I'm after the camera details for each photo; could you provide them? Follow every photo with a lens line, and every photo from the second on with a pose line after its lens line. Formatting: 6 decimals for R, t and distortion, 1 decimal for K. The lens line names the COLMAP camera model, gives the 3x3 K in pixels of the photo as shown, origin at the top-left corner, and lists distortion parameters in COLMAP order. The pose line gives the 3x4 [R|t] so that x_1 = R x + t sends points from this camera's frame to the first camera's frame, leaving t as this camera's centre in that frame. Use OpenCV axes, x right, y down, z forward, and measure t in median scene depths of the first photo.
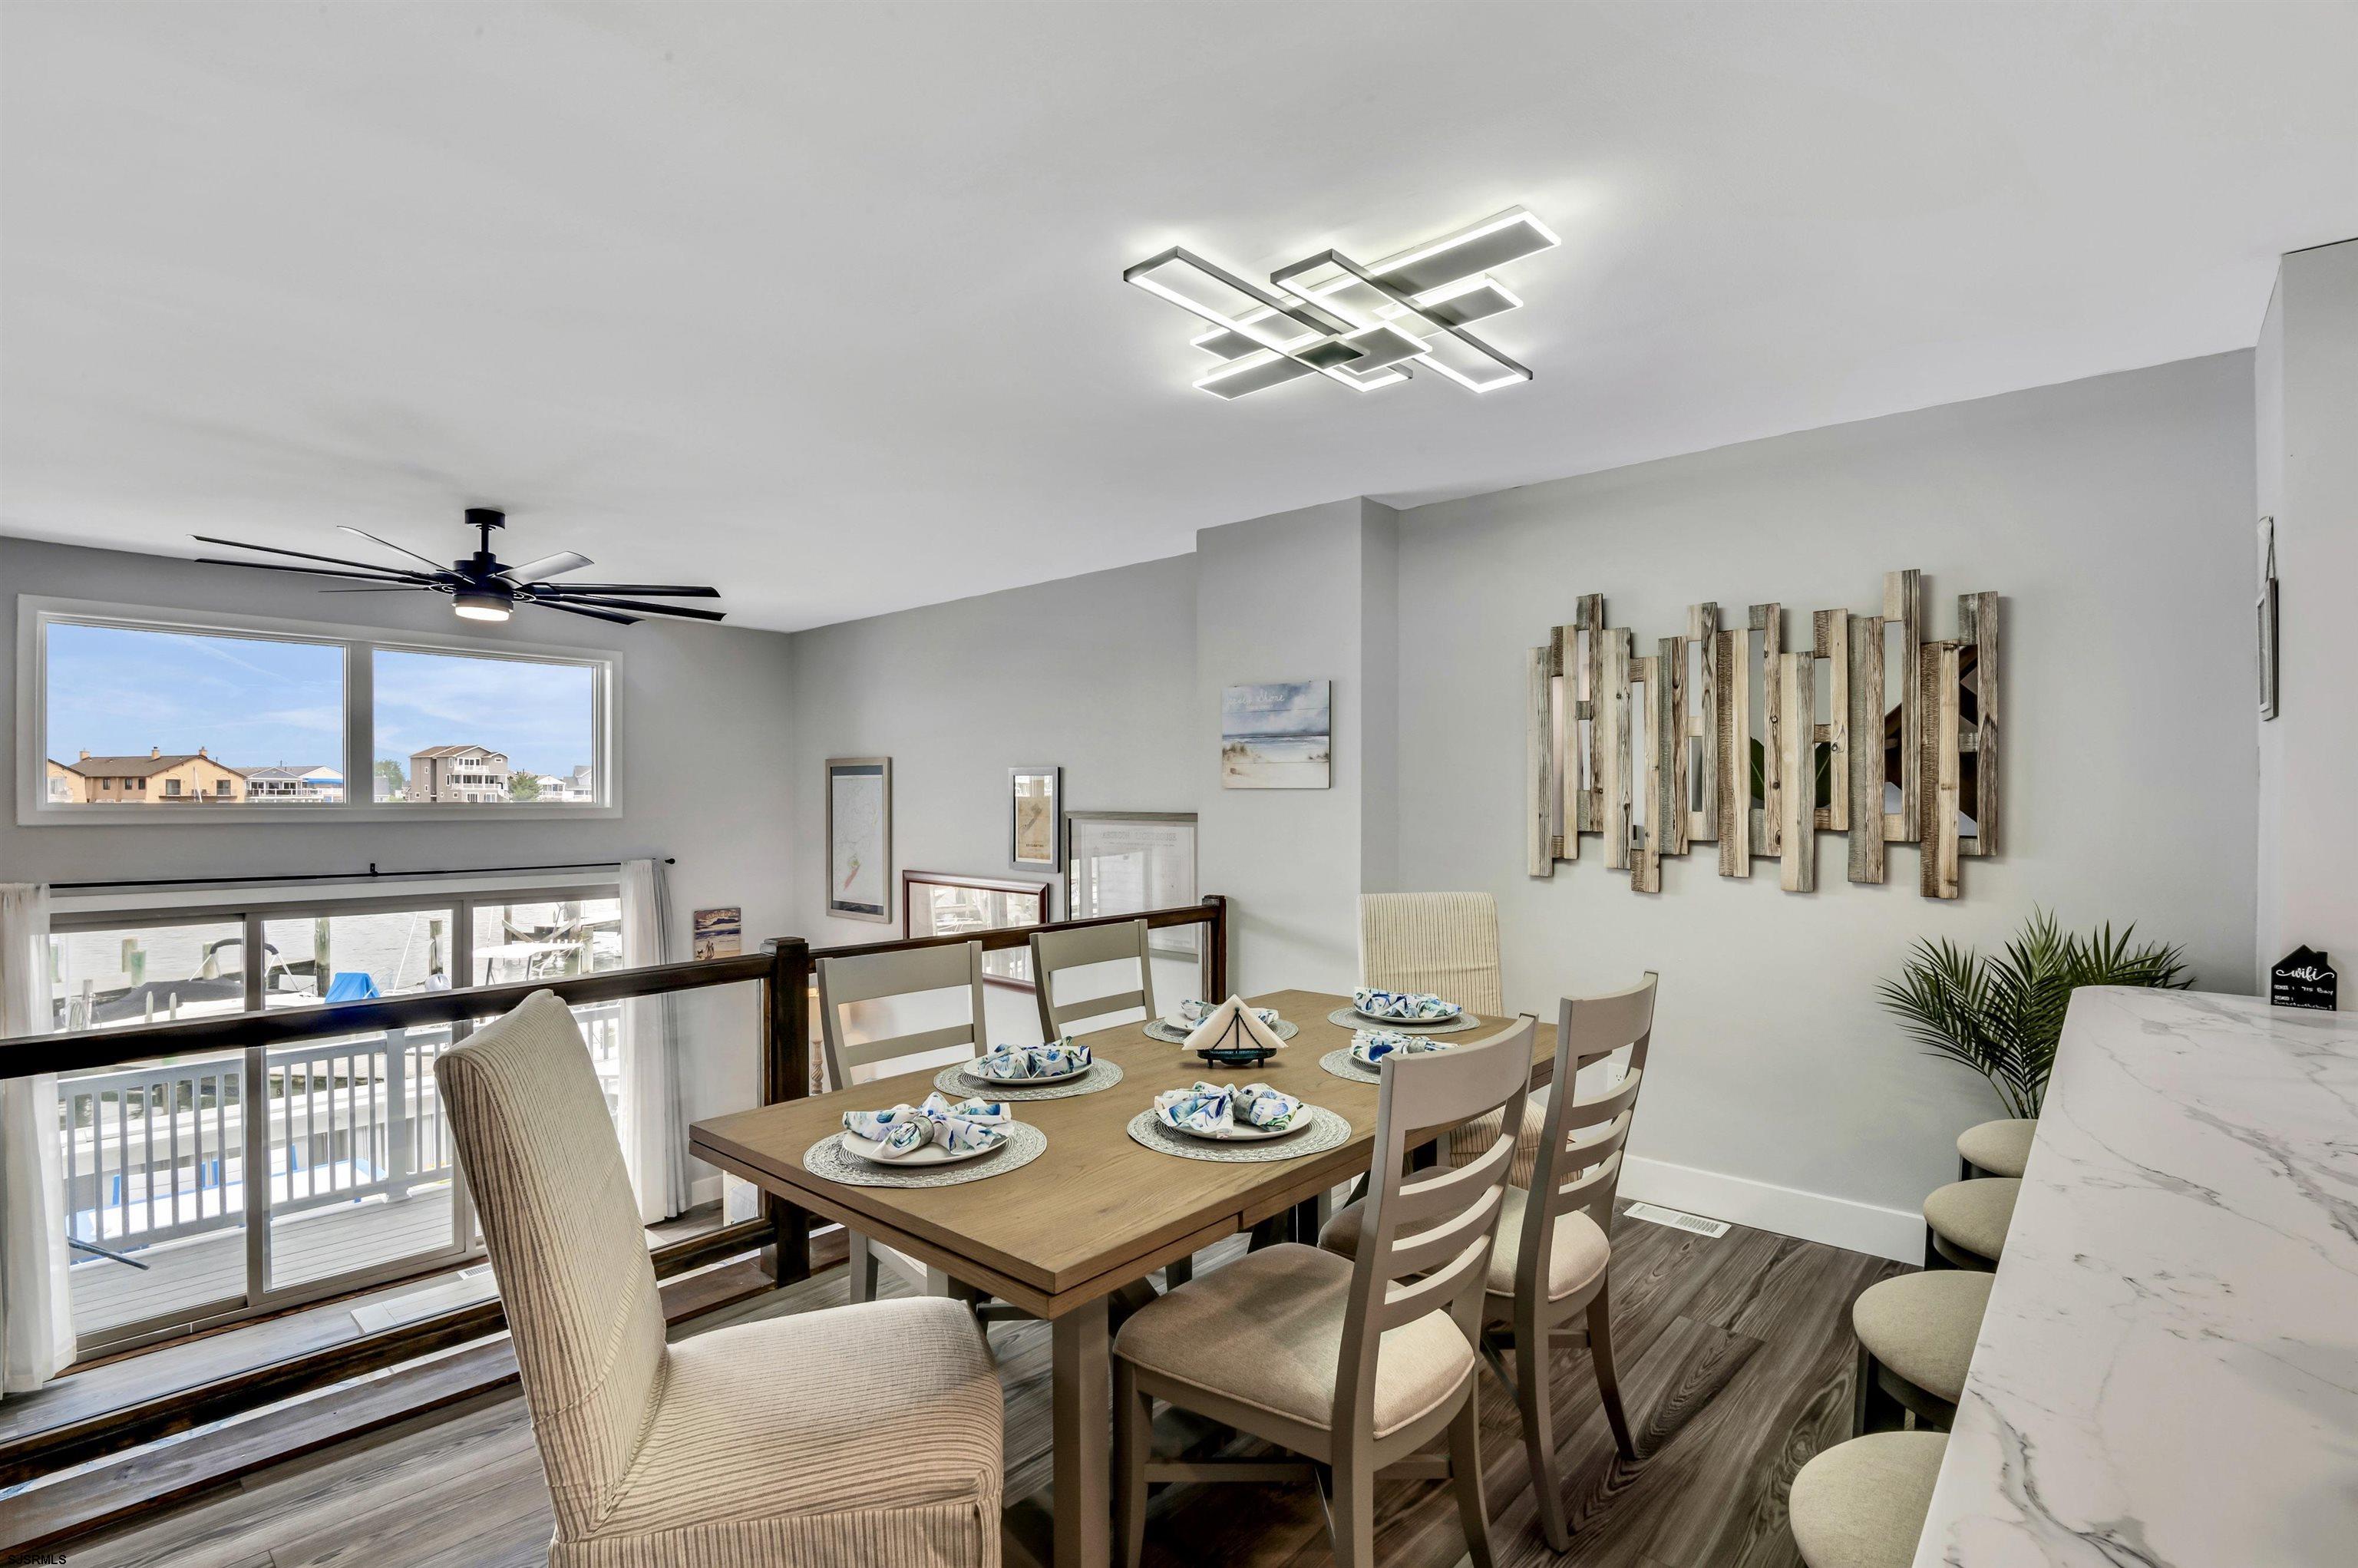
lens RADIAL K [[1100.9, 0, 1158.4], [0, 1100.9, 794.8], [0, 0, 1]] dist [-0.015551, -0.001326]
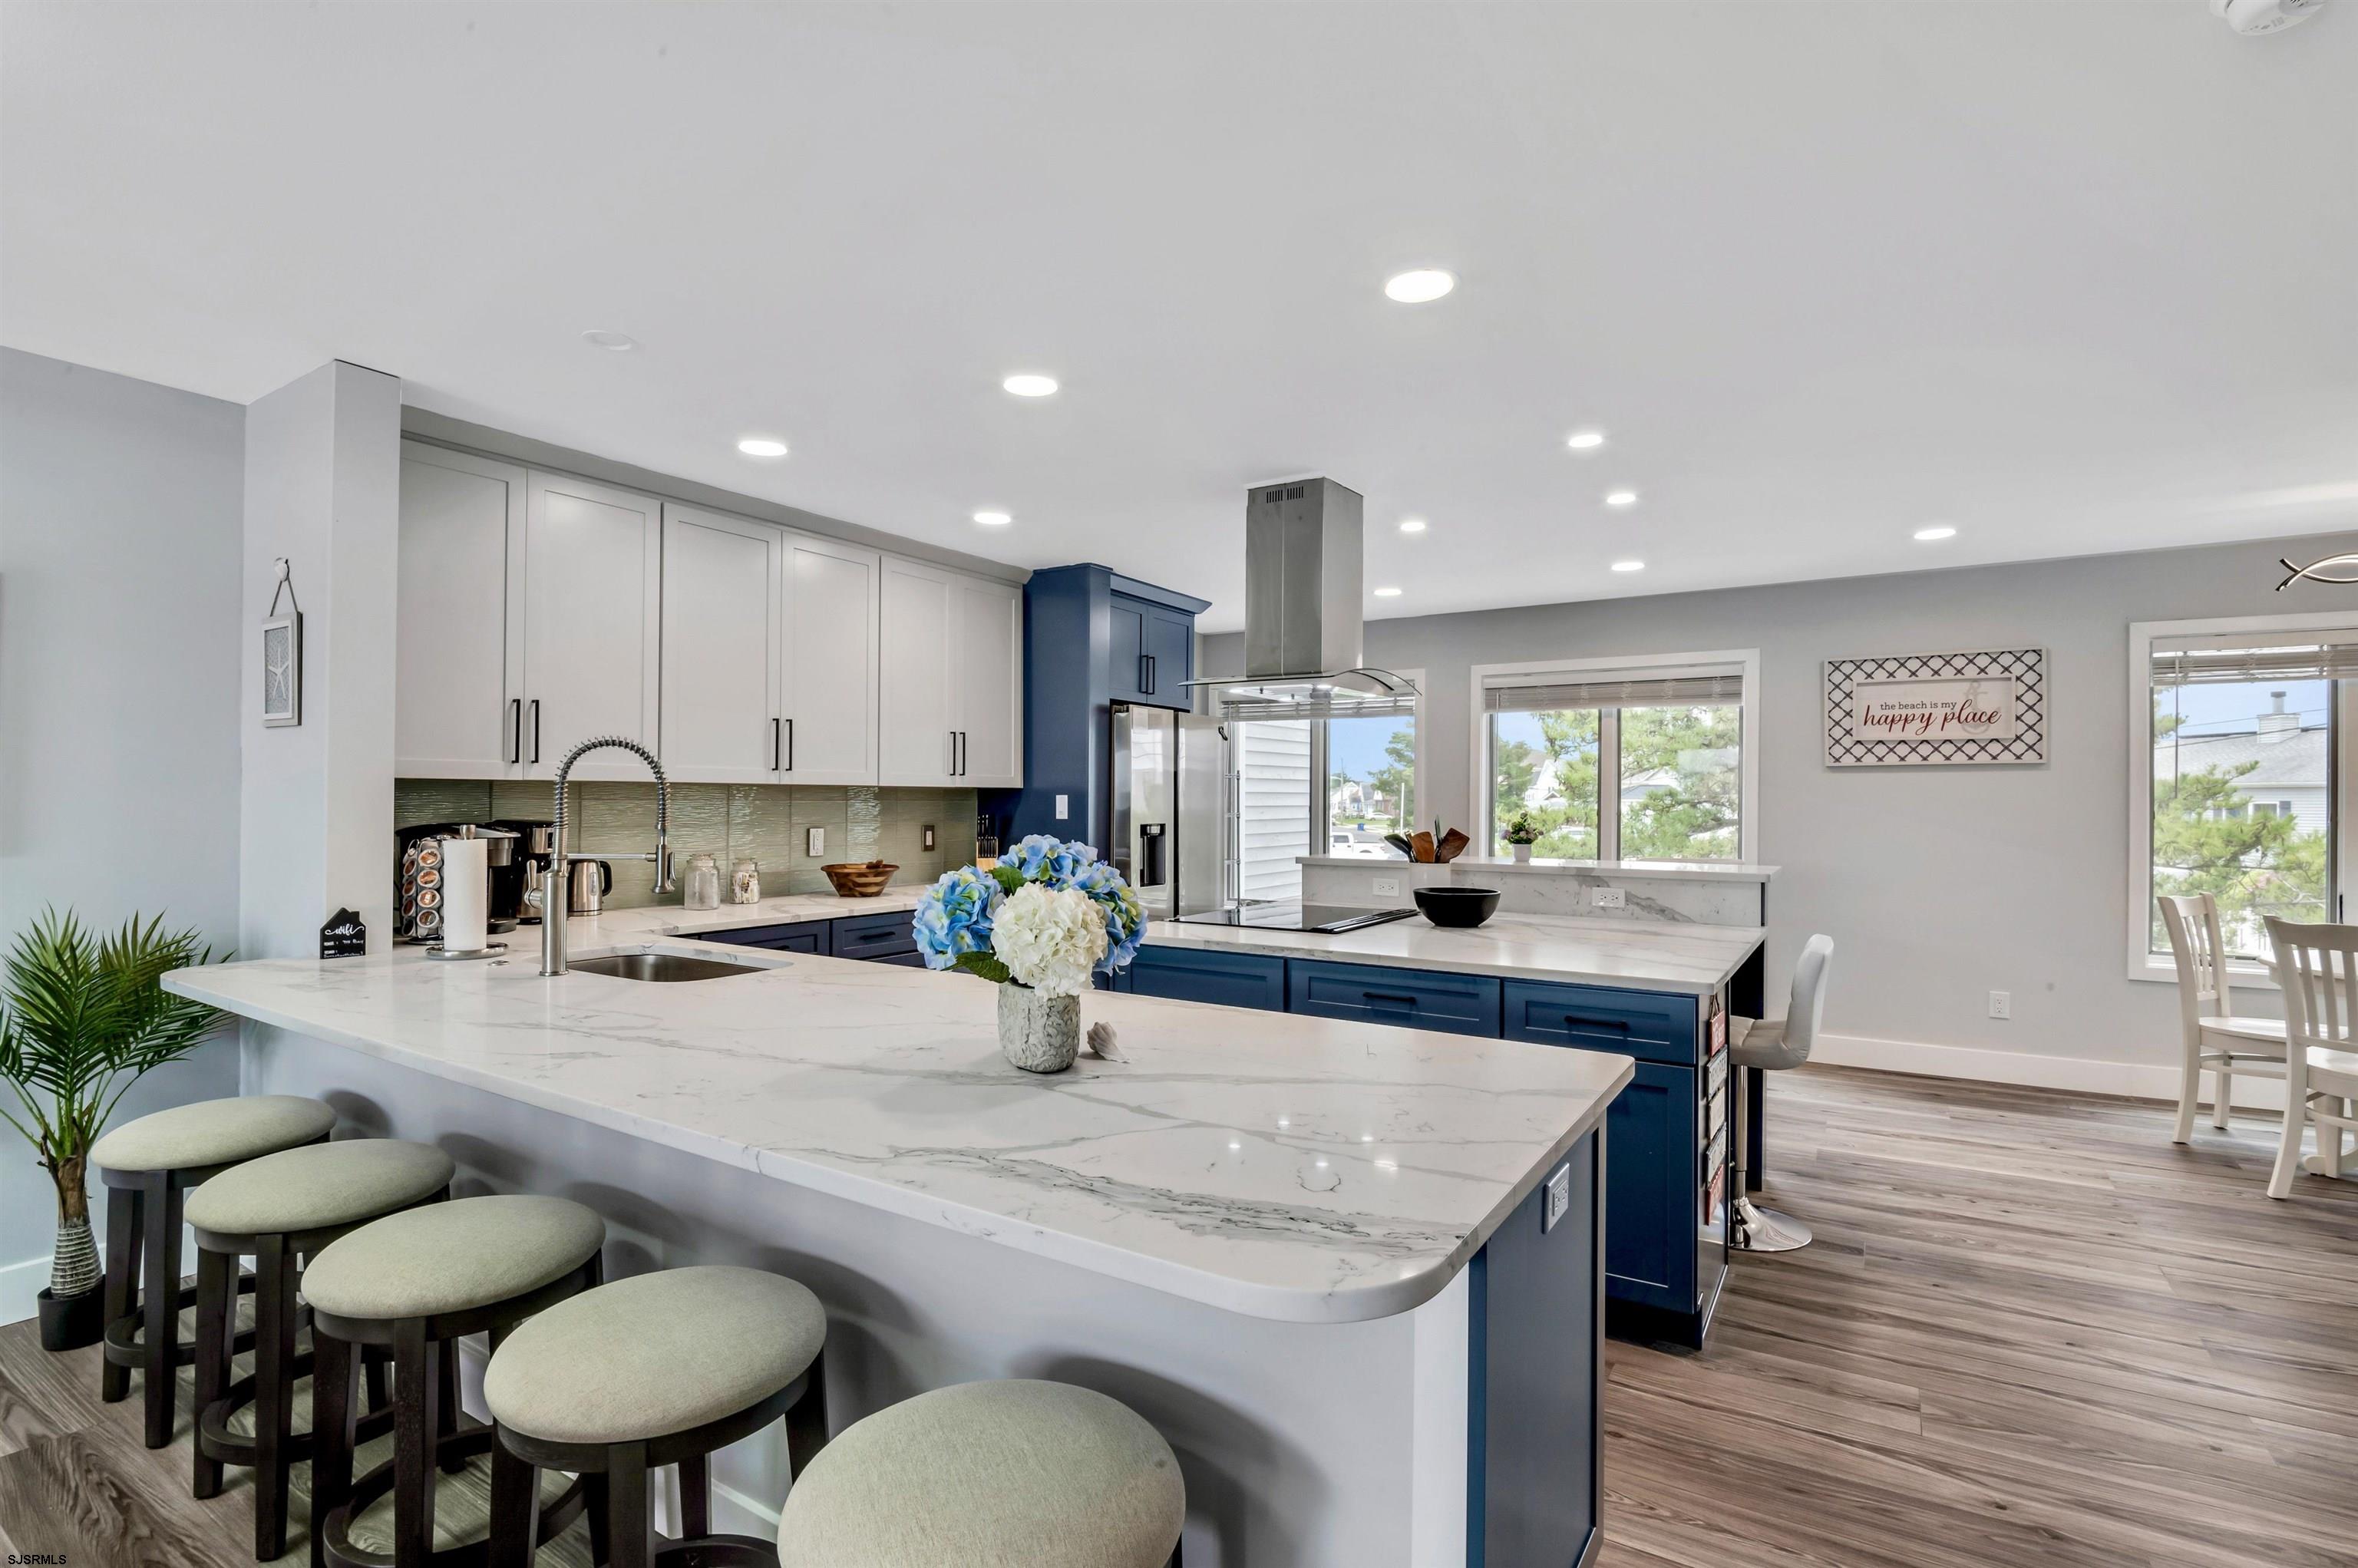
lens RADIAL K [[1100.9, 0, 1172.6], [0, 1100.9, 791.9], [0, 0, 1]] dist [-0.015551, -0.001326]
pose [[-0.161069, 0.005190, 0.986929, -0.196769], [-0.007771, 0.999949, -0.006527, 0.001676], [-0.986912, -0.008721, -0.161021, 0.129606]]
